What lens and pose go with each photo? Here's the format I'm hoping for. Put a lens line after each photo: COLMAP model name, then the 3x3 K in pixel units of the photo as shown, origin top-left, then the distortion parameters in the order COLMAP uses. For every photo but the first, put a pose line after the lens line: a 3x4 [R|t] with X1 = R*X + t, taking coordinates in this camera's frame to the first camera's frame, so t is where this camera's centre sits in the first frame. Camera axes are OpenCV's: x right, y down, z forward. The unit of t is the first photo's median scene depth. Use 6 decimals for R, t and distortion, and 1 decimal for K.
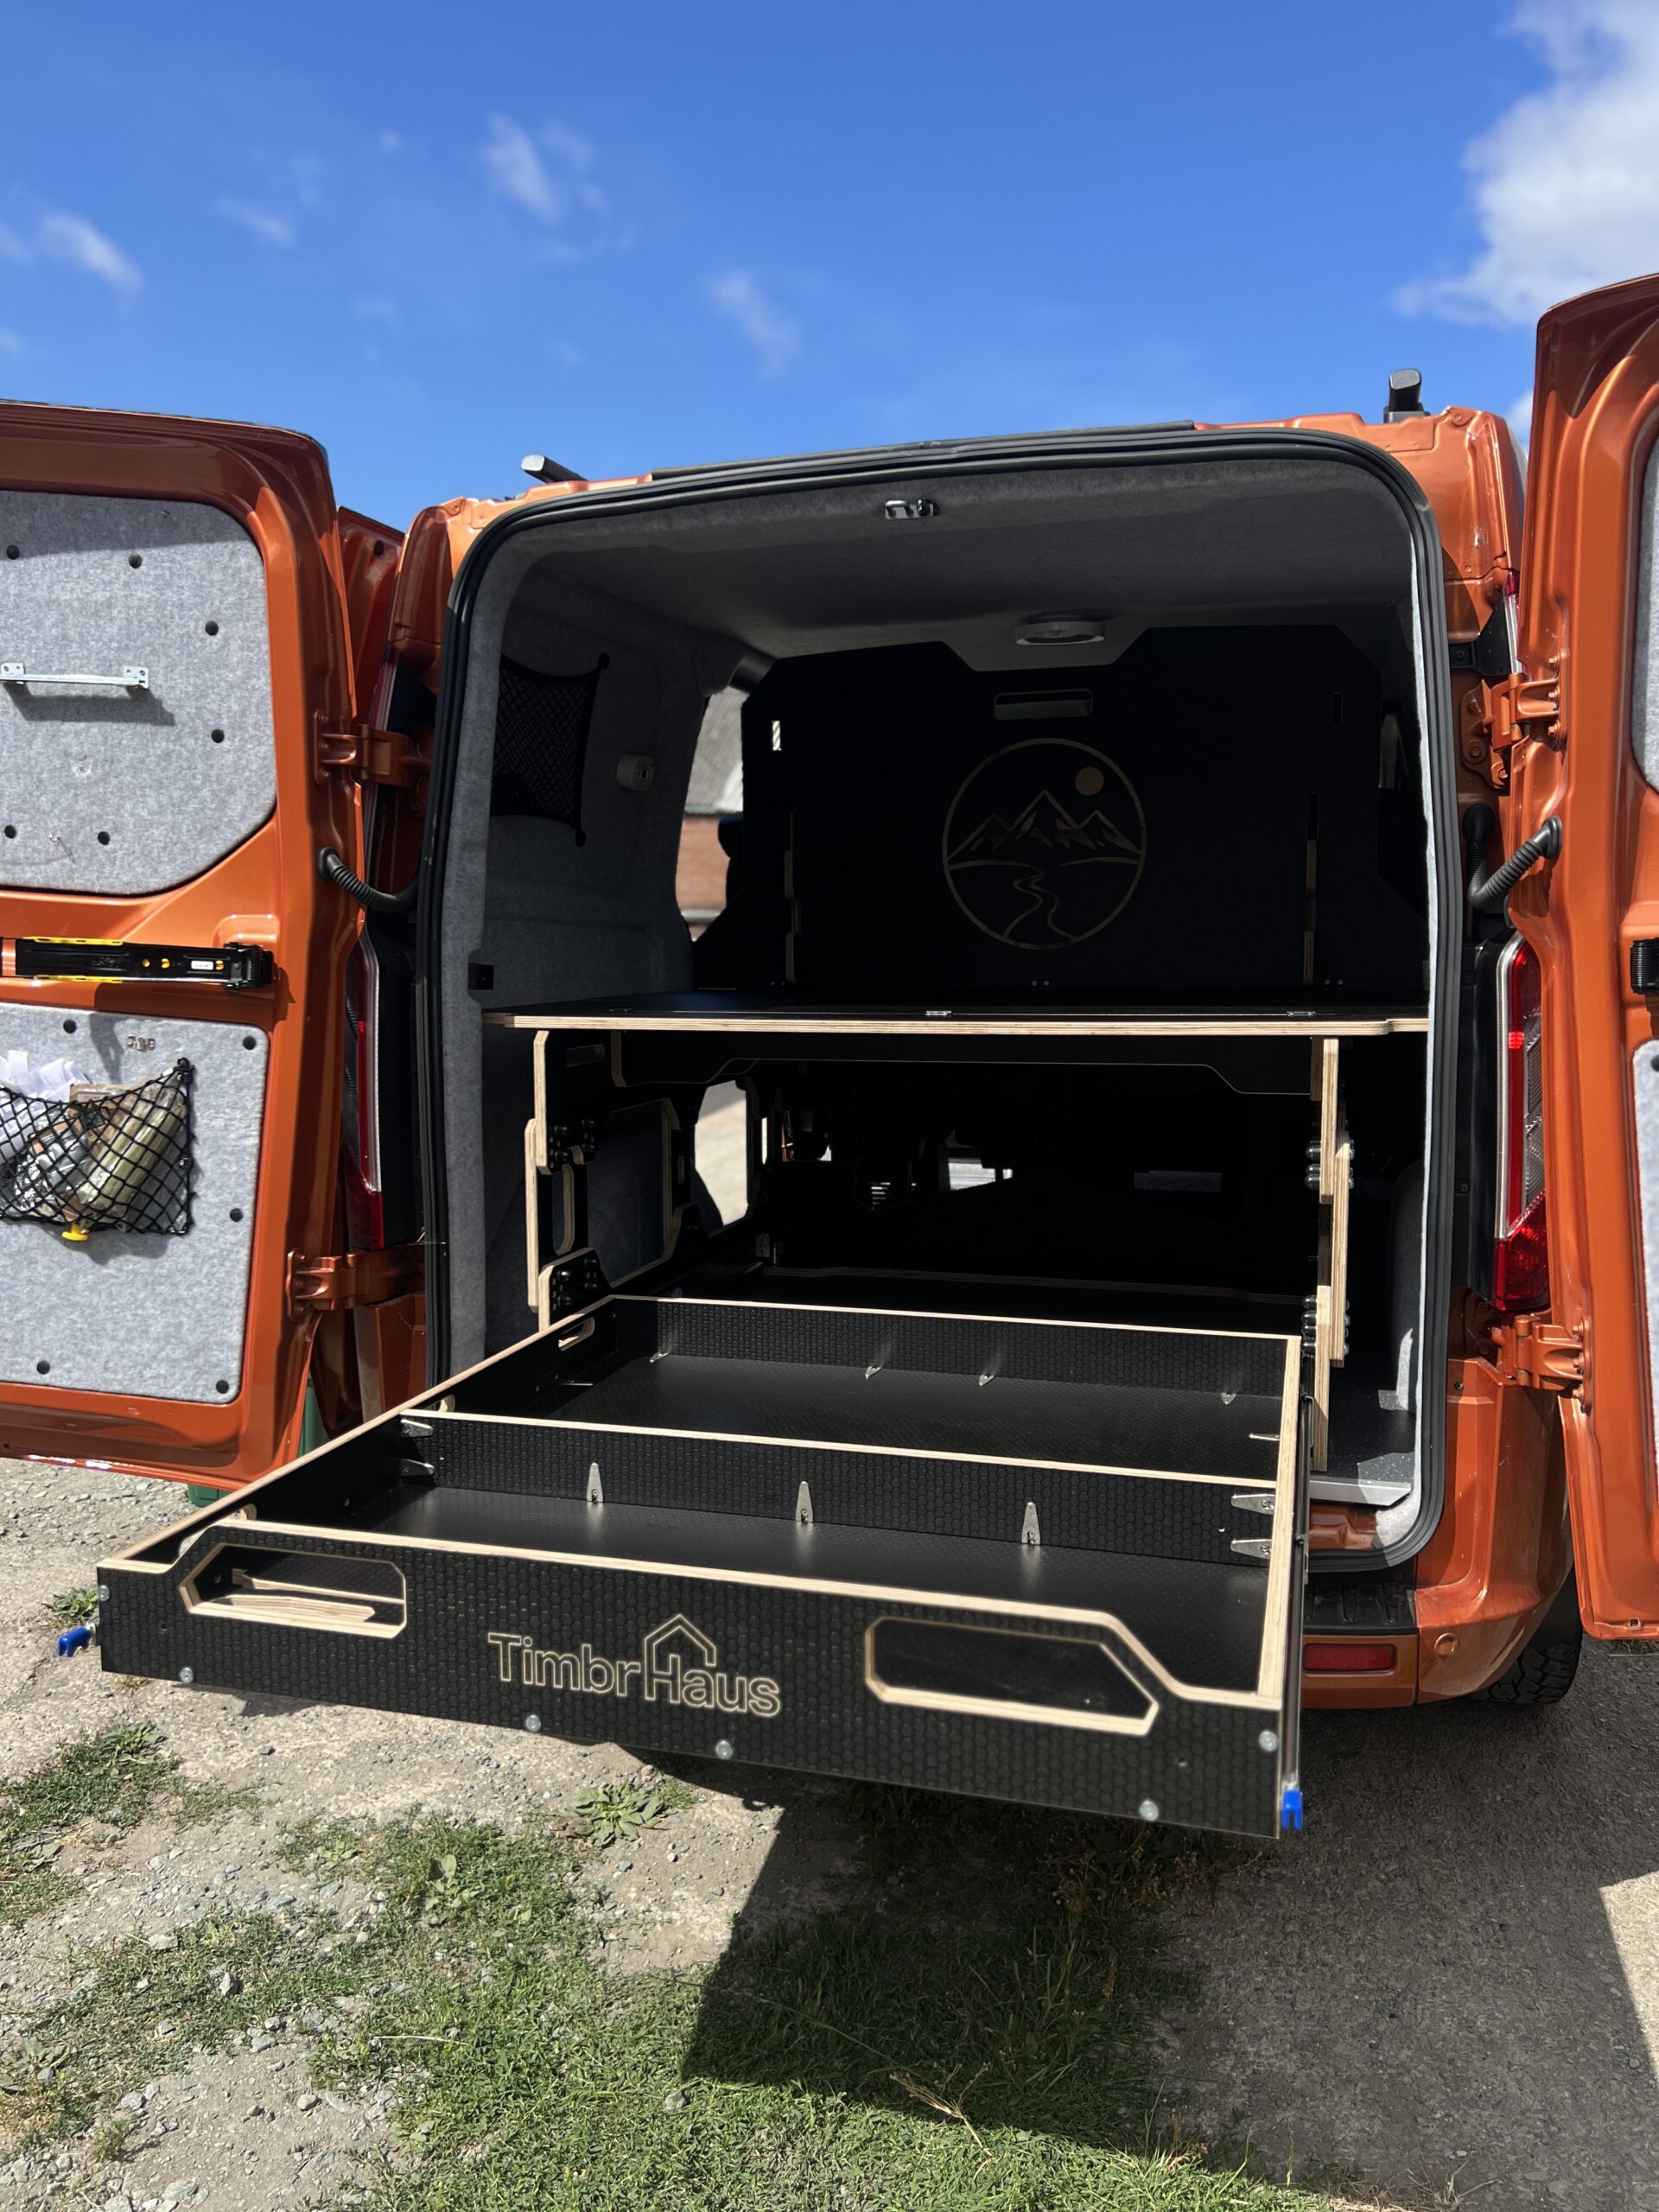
lens RADIAL K [[1679.9, 0, 829.0], [0, 1679.9, 1102.9], [0, 0, 1]] dist [0.039611, -0.004273]
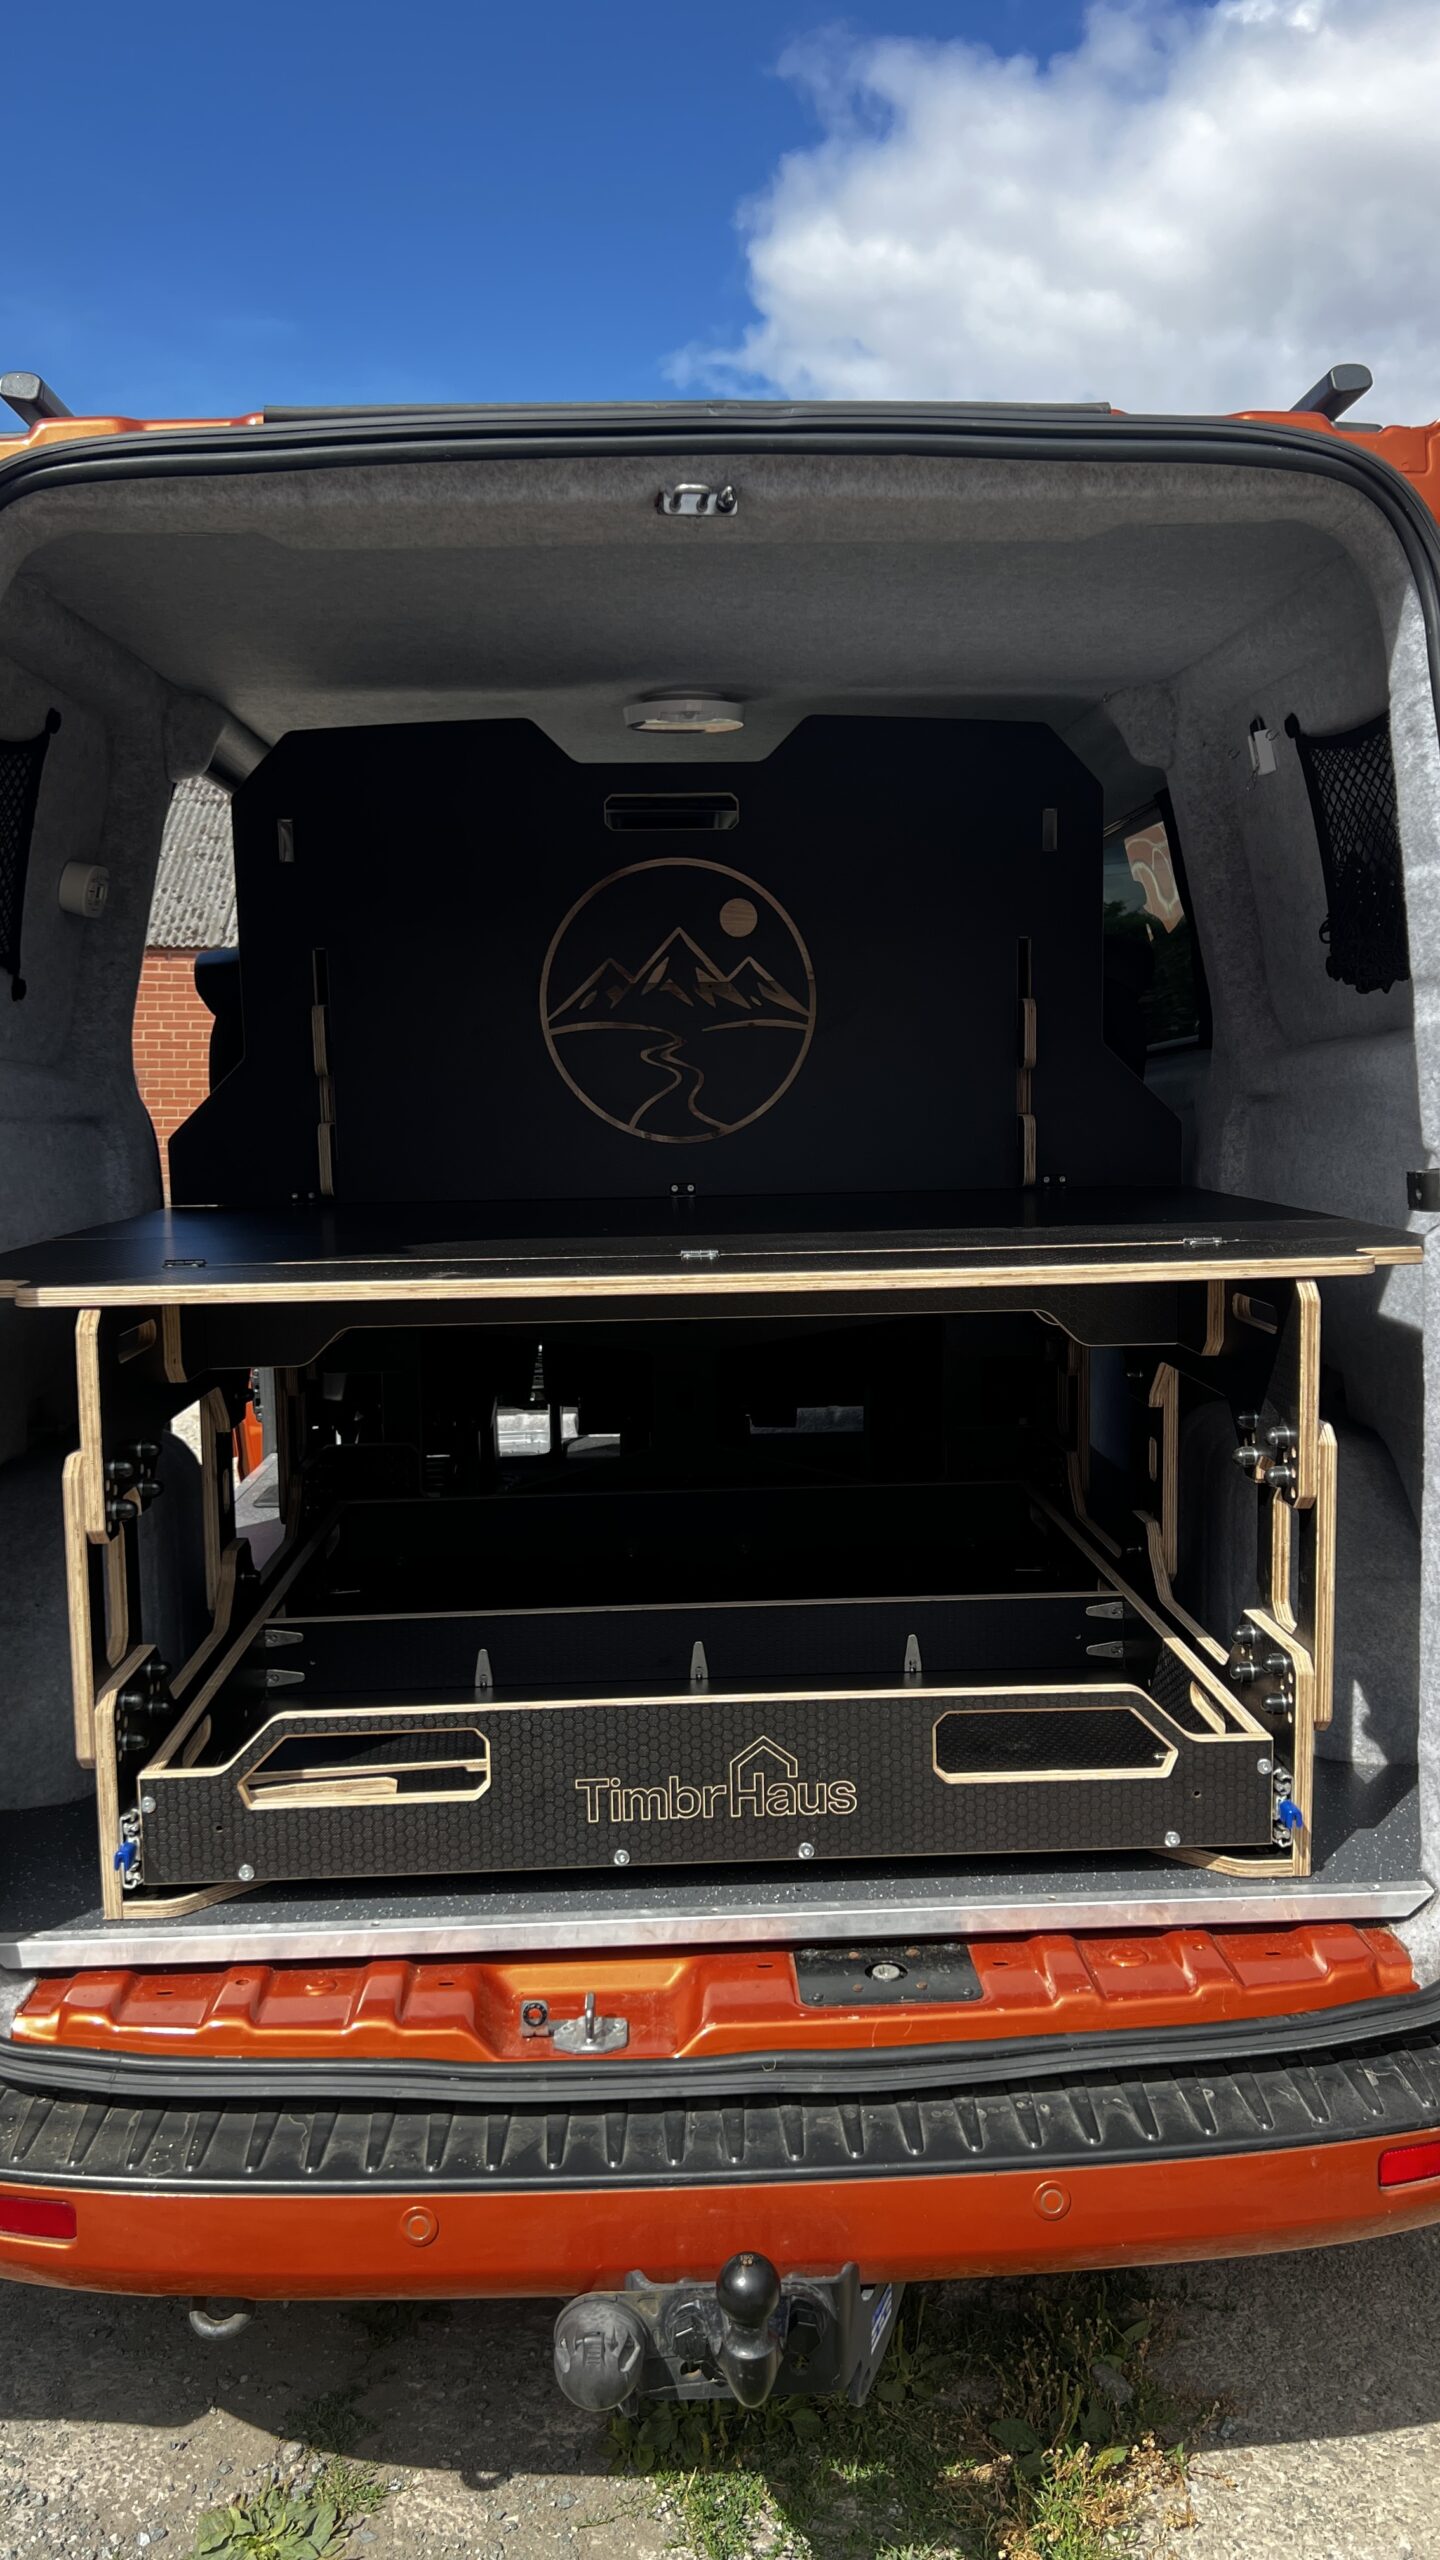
lens RADIAL K [[1950.7, 0, 728.3], [0, 1950.7, 1282.8], [0, 0, 1]] dist [0.053234, -0.053374]
pose [[0.946518, -0.044613, 0.319551, -0.170730], [0.045131, 0.998964, 0.005790, -0.044385], [-0.319479, 0.008941, 0.947551, 0.235386]]
